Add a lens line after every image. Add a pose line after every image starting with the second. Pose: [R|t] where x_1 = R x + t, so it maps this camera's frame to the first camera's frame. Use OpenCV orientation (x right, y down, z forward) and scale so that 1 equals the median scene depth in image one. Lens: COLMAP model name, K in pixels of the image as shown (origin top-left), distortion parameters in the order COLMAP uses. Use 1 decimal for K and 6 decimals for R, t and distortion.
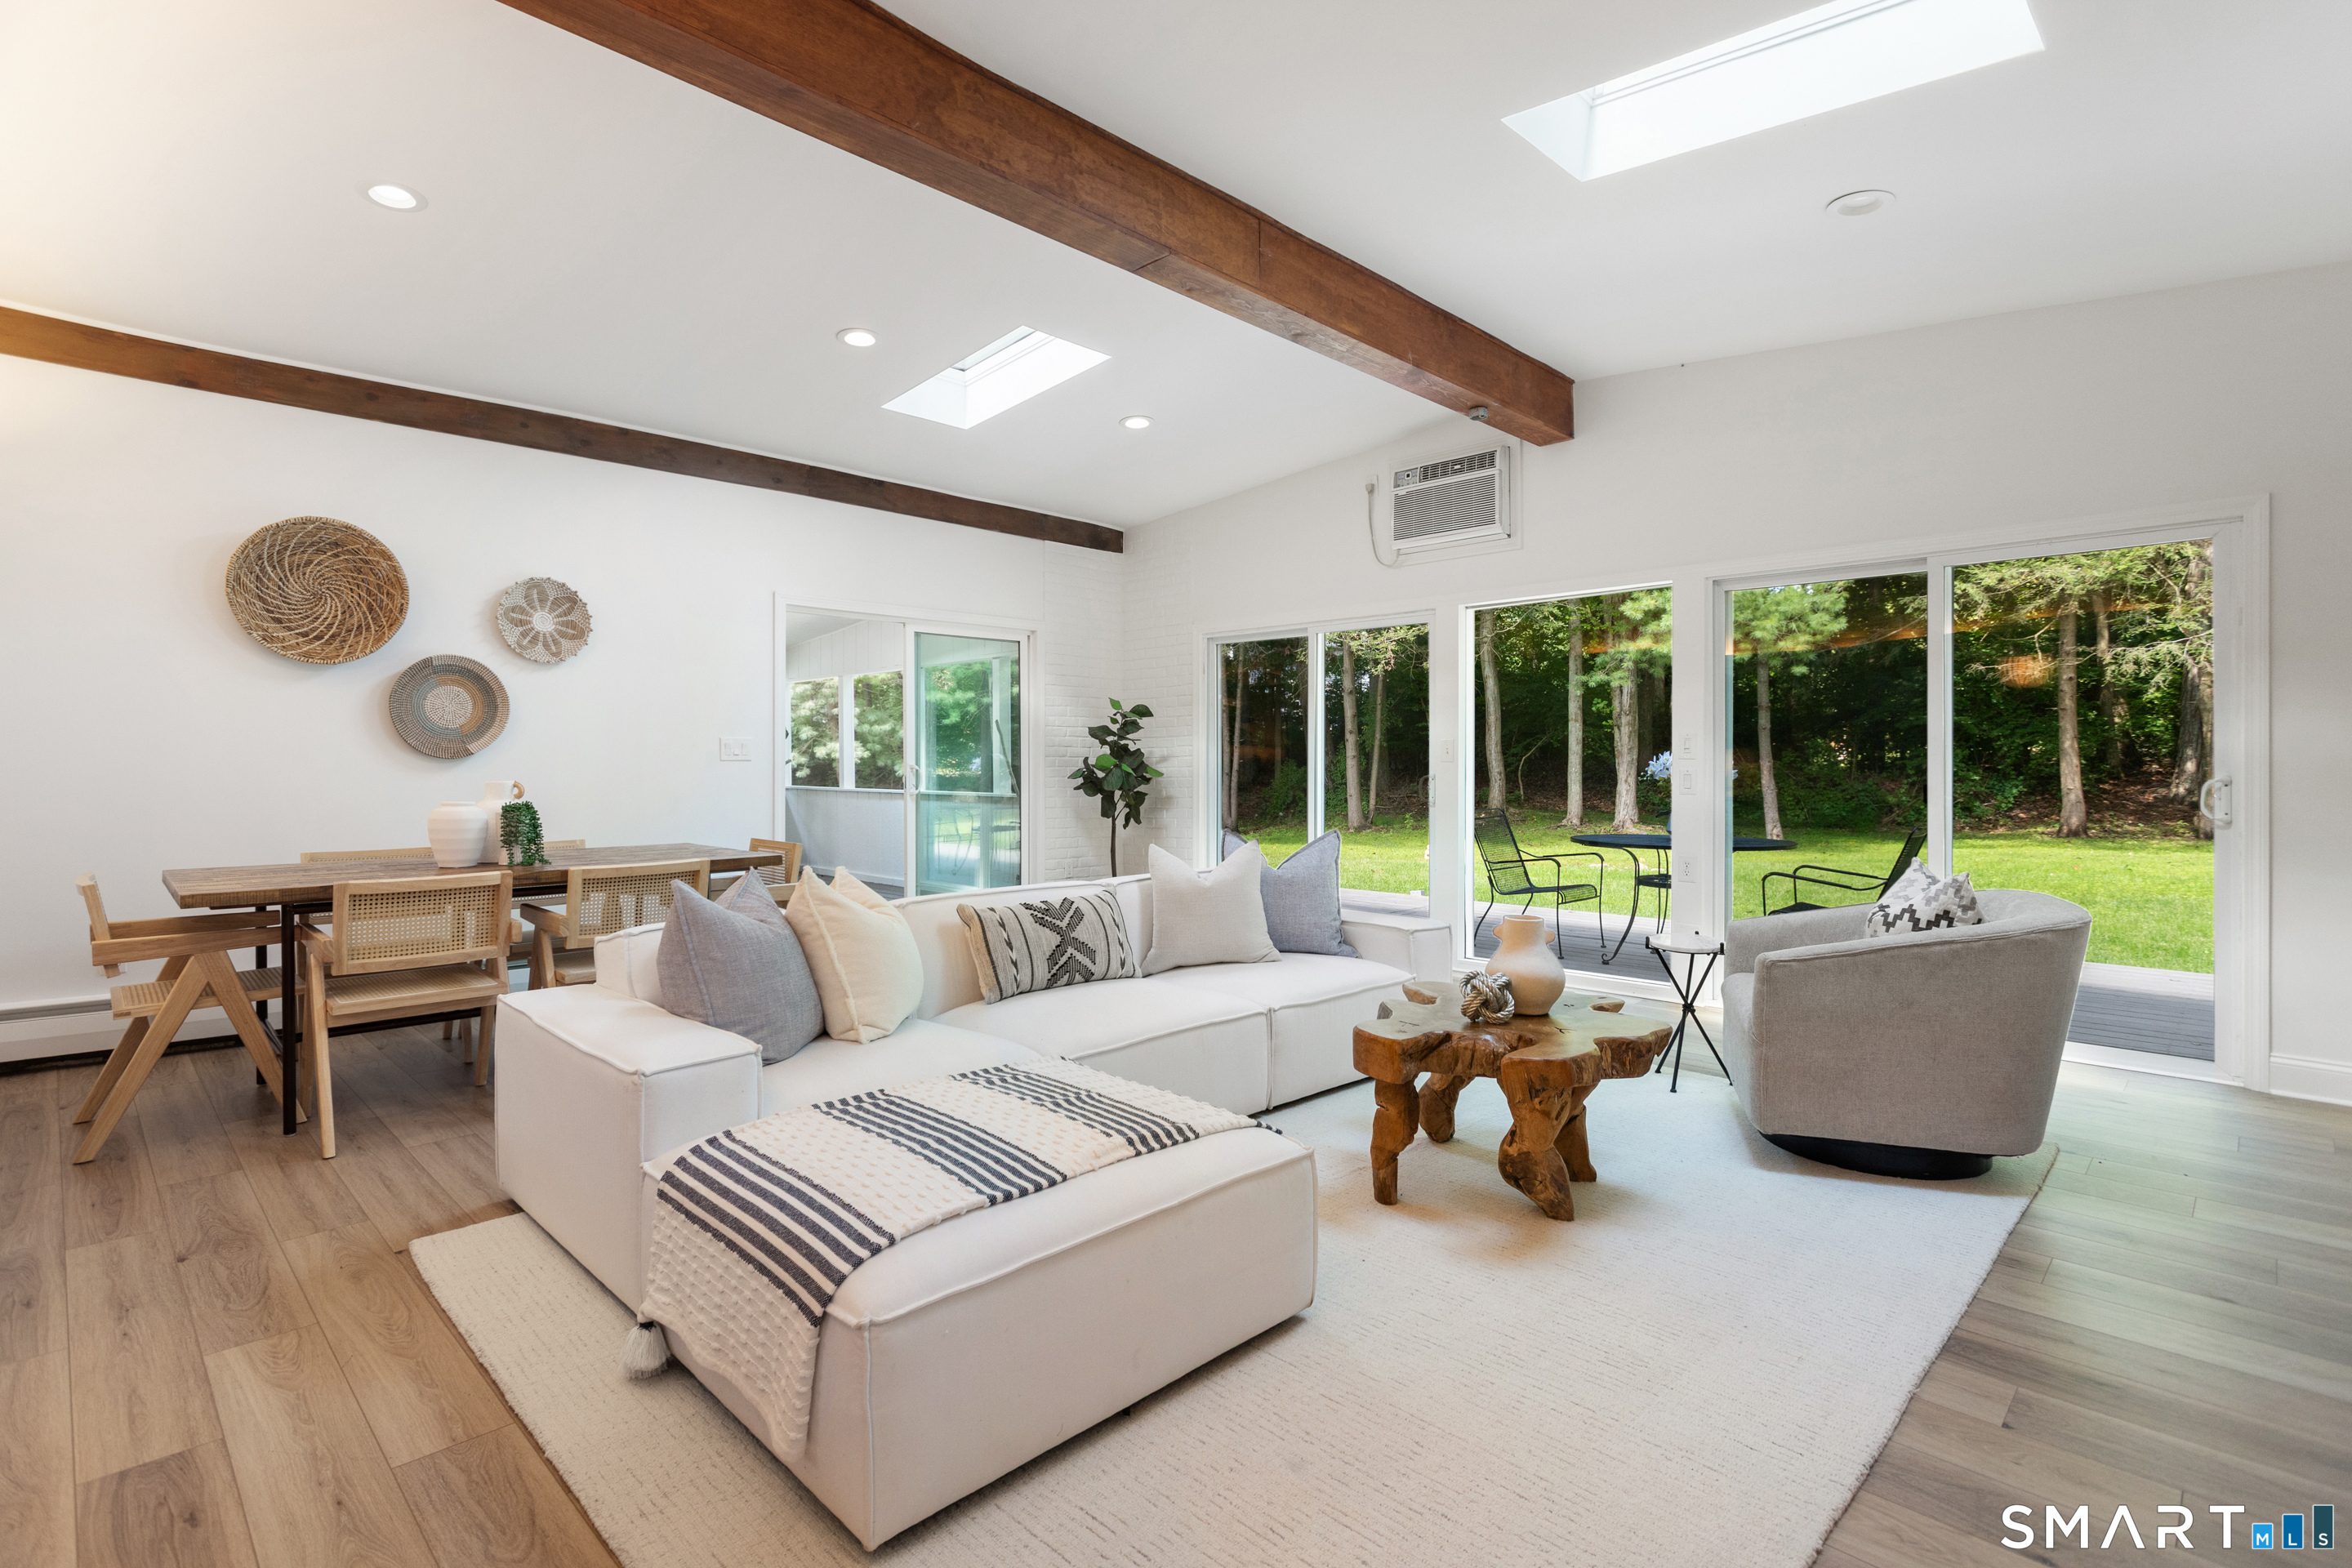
lens RADIAL K [[1117.9, 0, 1183.8], [0, 1117.9, 746.4], [0, 0, 1]] dist [0.004405, 0.002925]
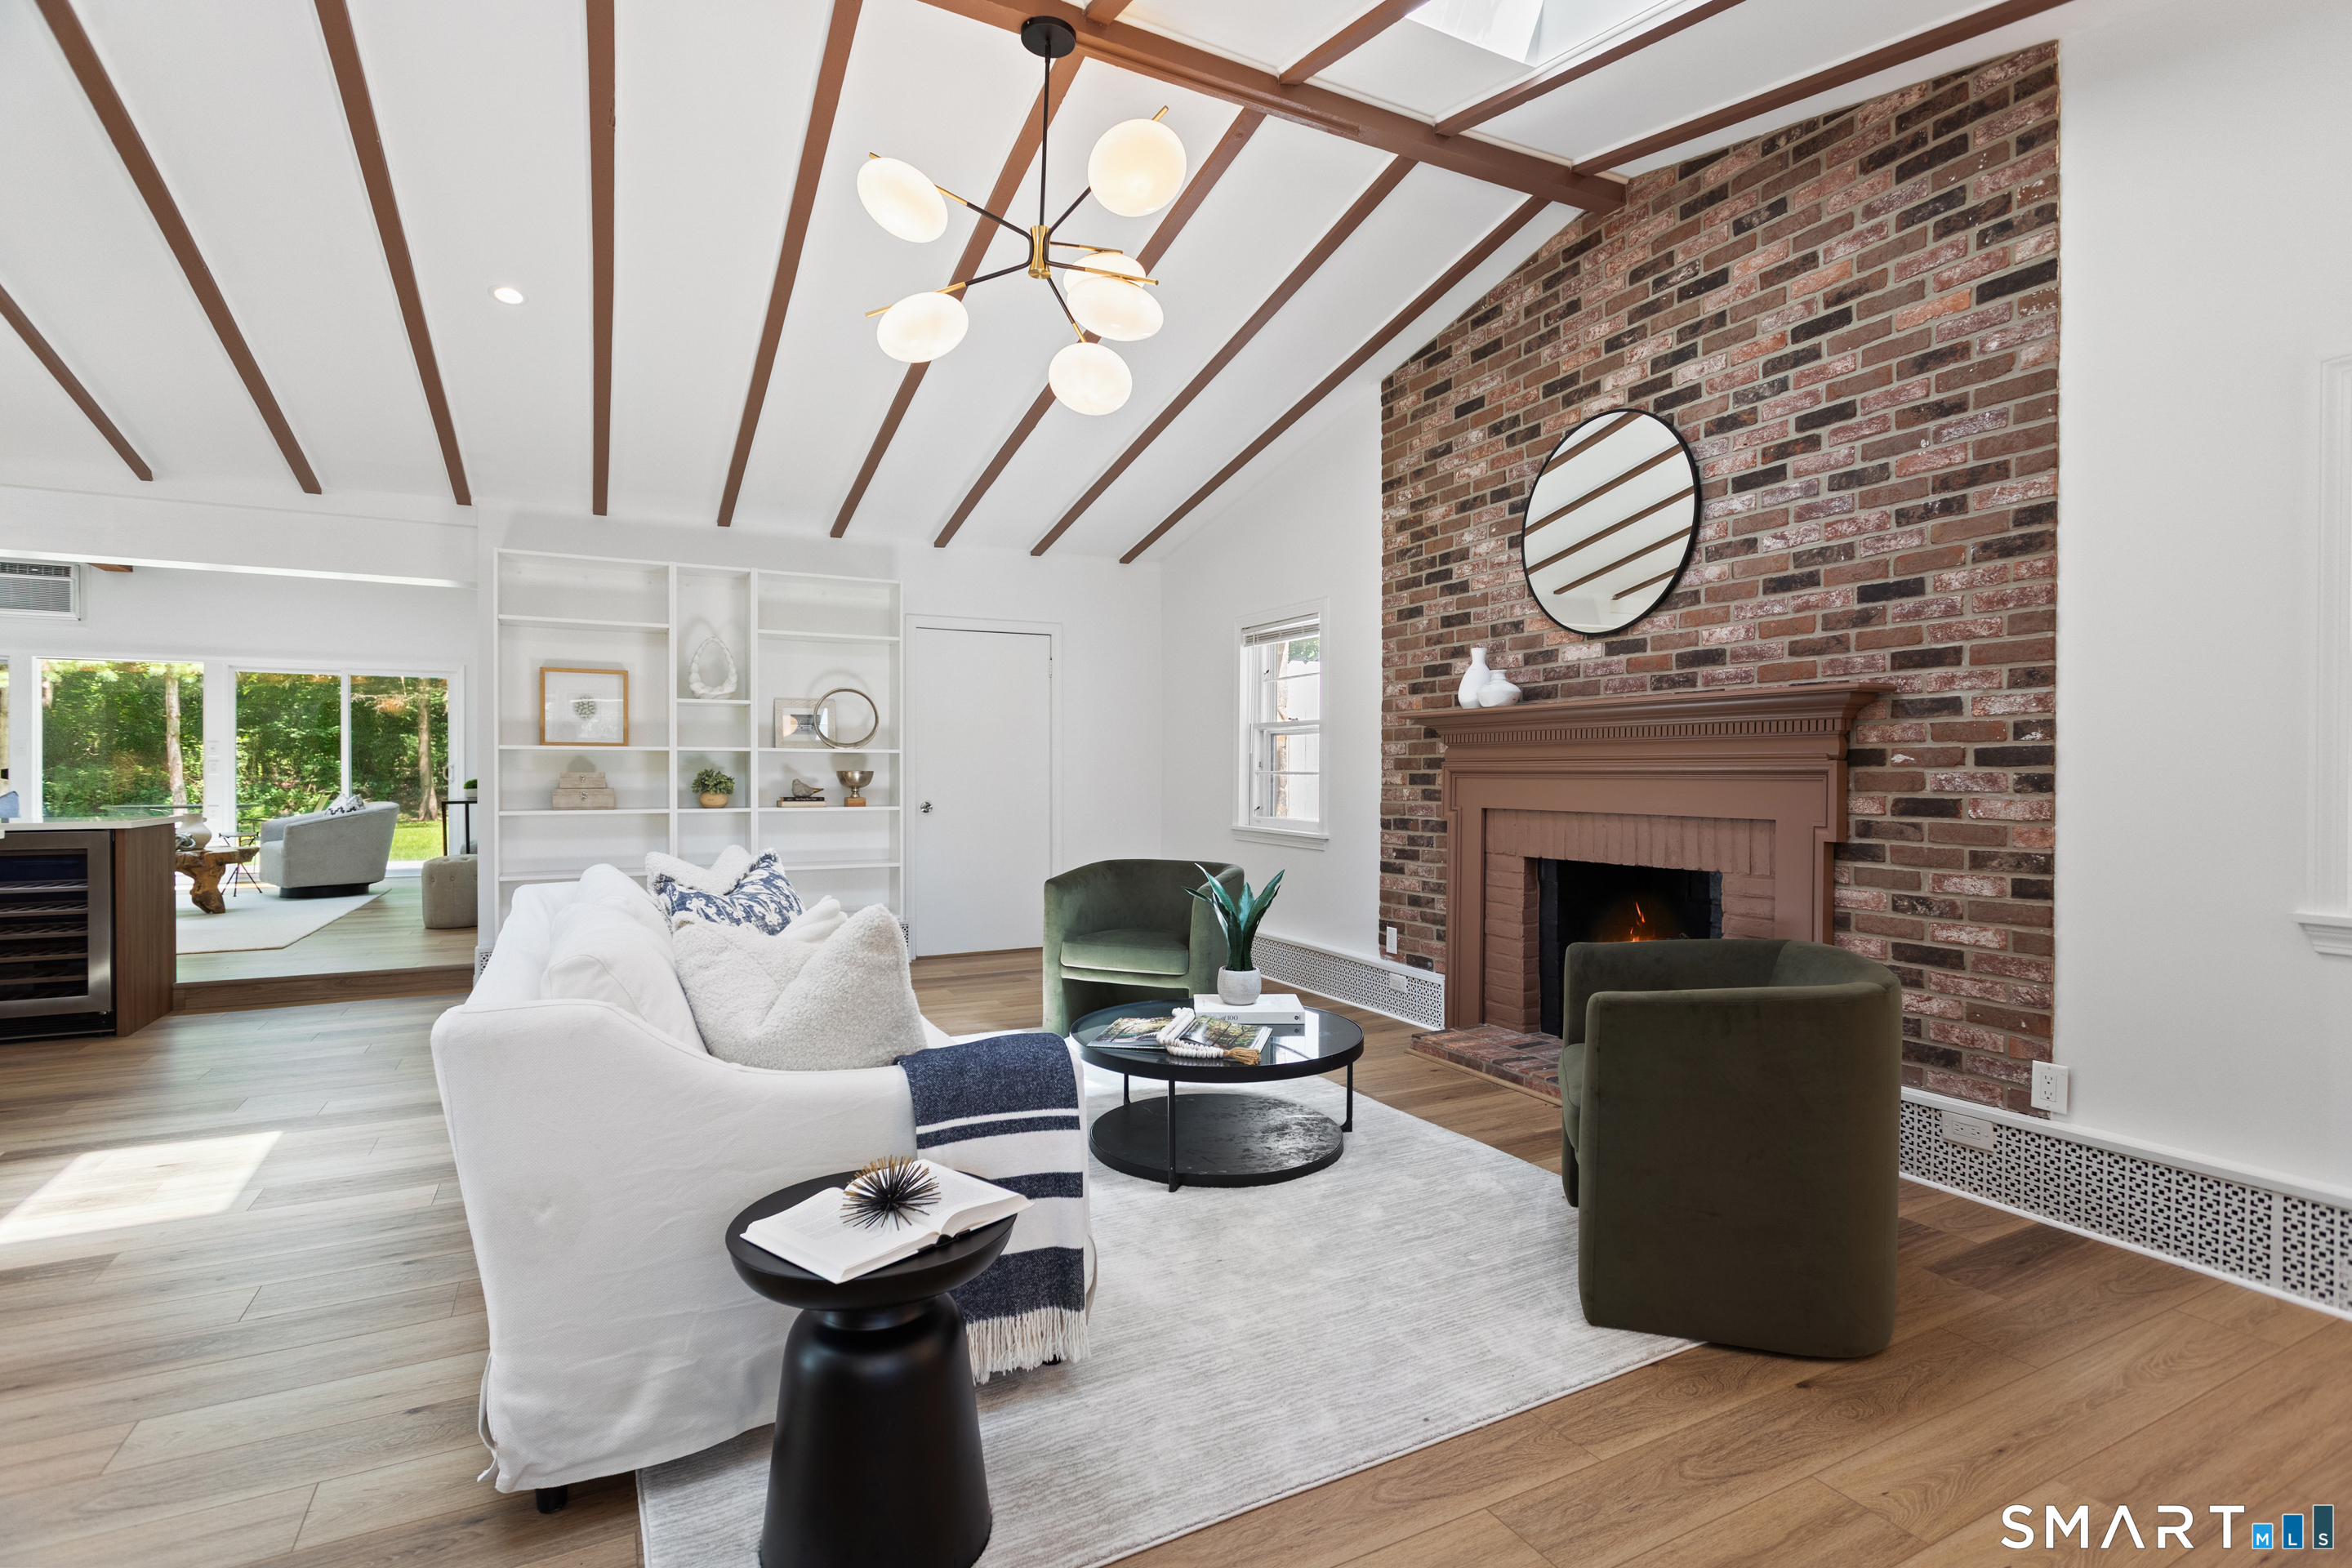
lens RADIAL K [[1117.9, 0, 1162.7], [0, 1117.9, 784.4], [0, 0, 1]] dist [0.004405, 0.002925]
pose [[0.324501, -0.008909, 0.945844, -0.886601], [-0.015143, 0.999779, 0.014613, 0.007364], [-0.945764, -0.019065, 0.324294, -1.227579]]
